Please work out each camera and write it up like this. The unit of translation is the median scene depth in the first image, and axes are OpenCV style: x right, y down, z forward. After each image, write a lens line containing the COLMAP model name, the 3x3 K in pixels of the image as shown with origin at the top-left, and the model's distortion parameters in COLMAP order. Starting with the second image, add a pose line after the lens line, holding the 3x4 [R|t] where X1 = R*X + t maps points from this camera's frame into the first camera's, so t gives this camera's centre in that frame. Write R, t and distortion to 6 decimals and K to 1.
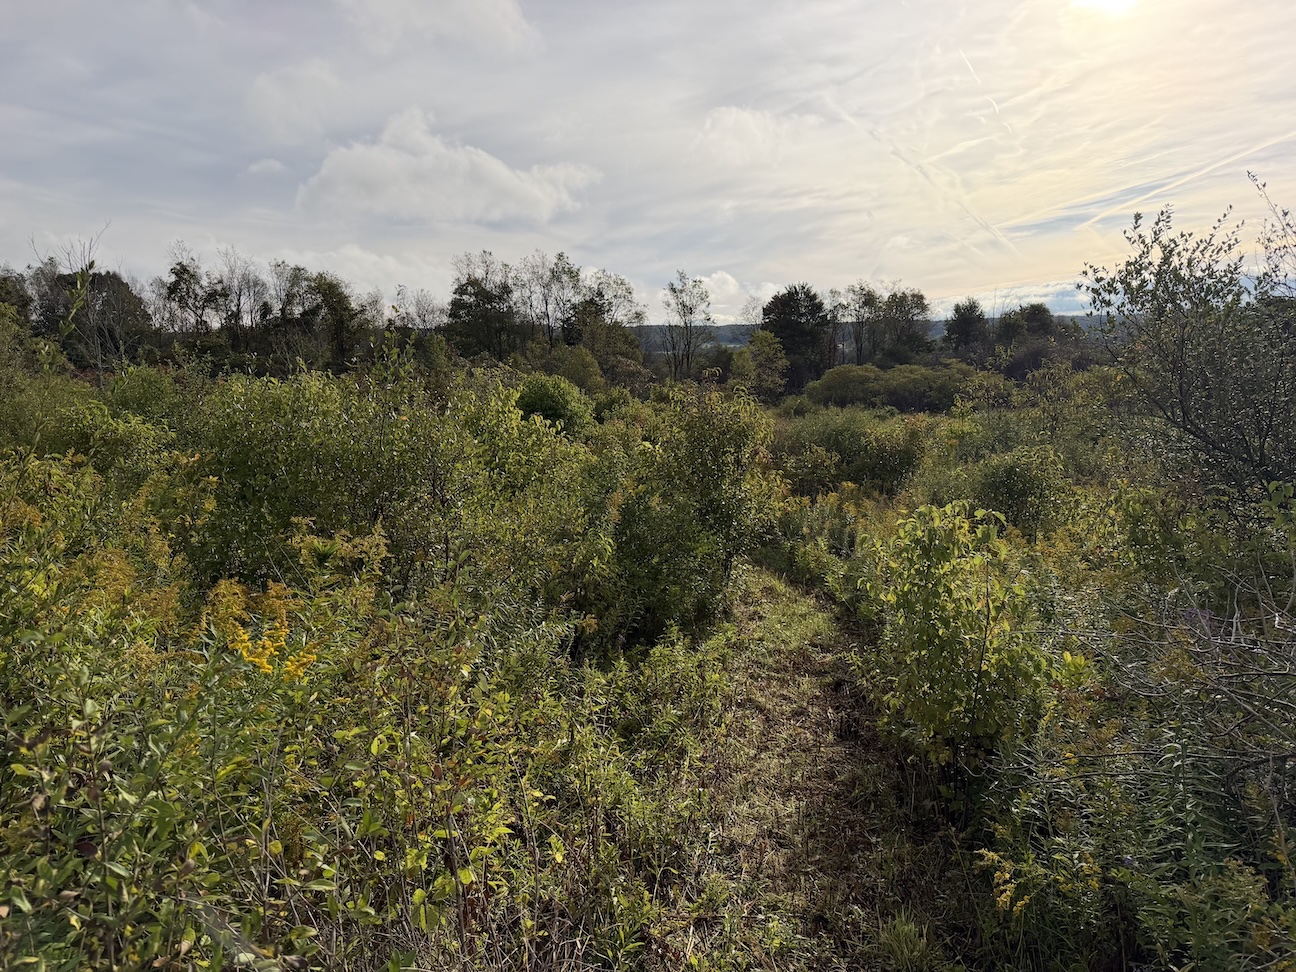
lens RADIAL K [[903.1, 0, 618.9], [0, 903.1, 480.1], [0, 0, 1]] dist [0.060579, -0.057243]
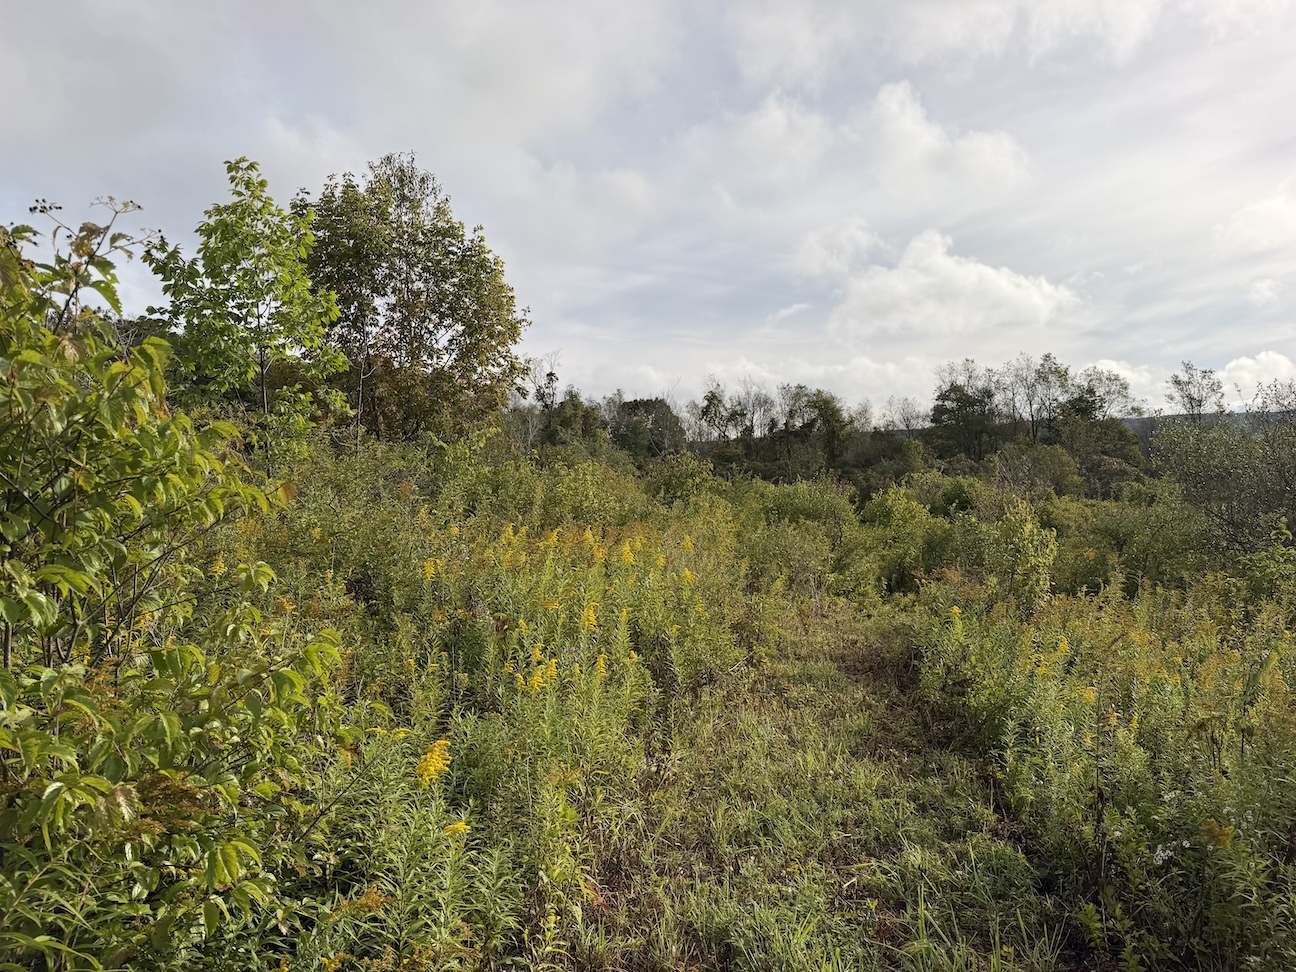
lens RADIAL K [[903.1, 0, 650.6], [0, 903.1, 488.3], [0, 0, 1]] dist [0.060579, -0.057243]
pose [[0.878217, -0.005825, -0.478227, 0.633356], [-0.040856, 0.995357, -0.087153, 0.126680], [0.476514, 0.096077, 0.873901, -1.728663]]
